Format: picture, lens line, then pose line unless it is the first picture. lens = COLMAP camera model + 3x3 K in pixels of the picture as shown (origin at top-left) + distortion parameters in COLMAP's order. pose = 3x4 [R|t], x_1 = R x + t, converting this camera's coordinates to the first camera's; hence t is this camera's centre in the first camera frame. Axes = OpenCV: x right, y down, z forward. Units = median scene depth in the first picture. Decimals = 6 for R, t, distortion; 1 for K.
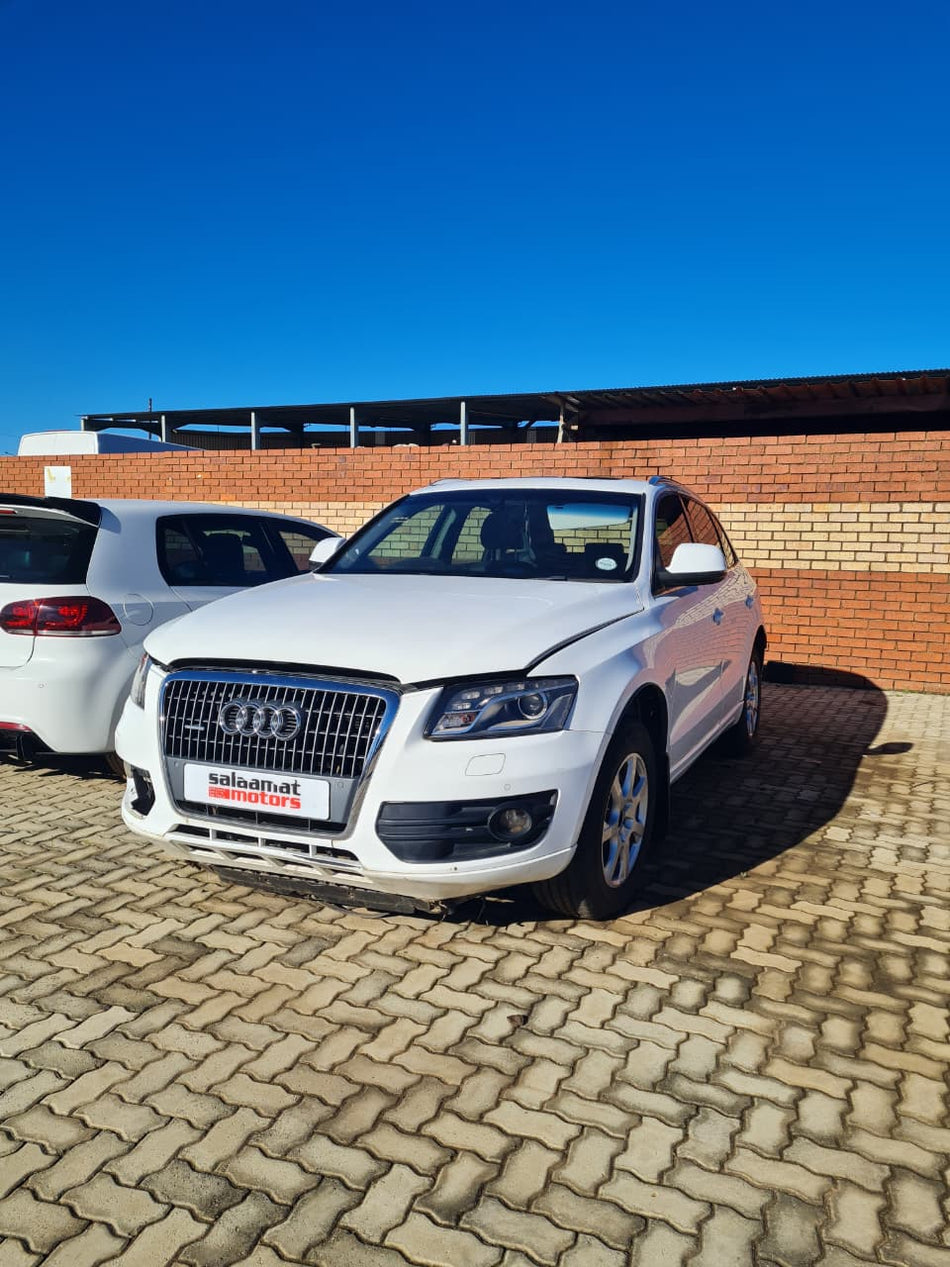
lens RADIAL K [[958.2, 0, 496.4], [0, 958.2, 627.5], [0, 0, 1]] dist [0.036272, -0.007711]
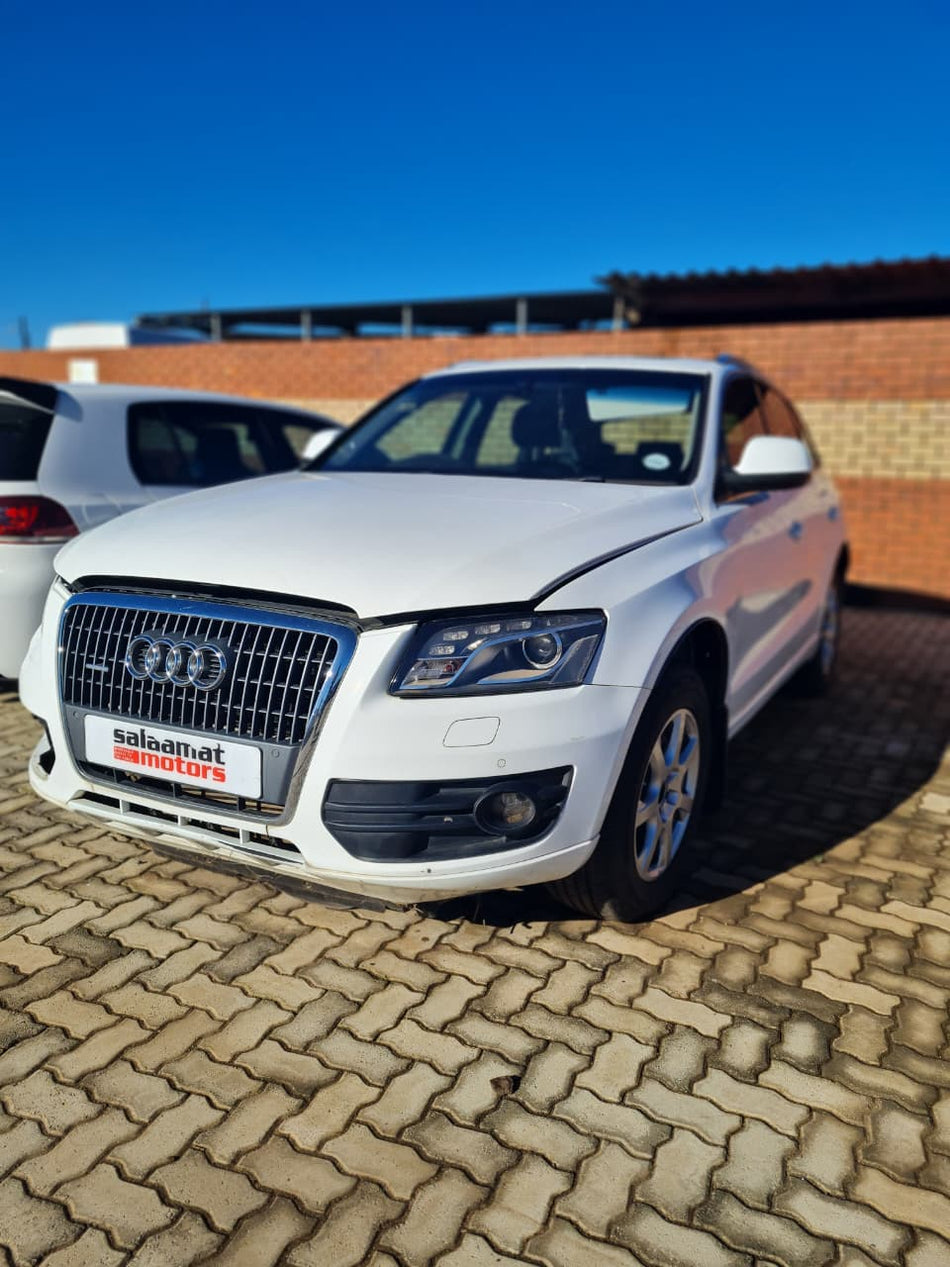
lens RADIAL K [[958.2, 0, 496.4], [0, 958.2, 627.5], [0, 0, 1]] dist [0.036272, -0.007711]
pose [[0.997982, 0.020551, -0.060088, 0.045643], [-0.014915, 0.995574, 0.092791, -0.002877], [0.061729, -0.091708, 0.993871, 0.269141]]
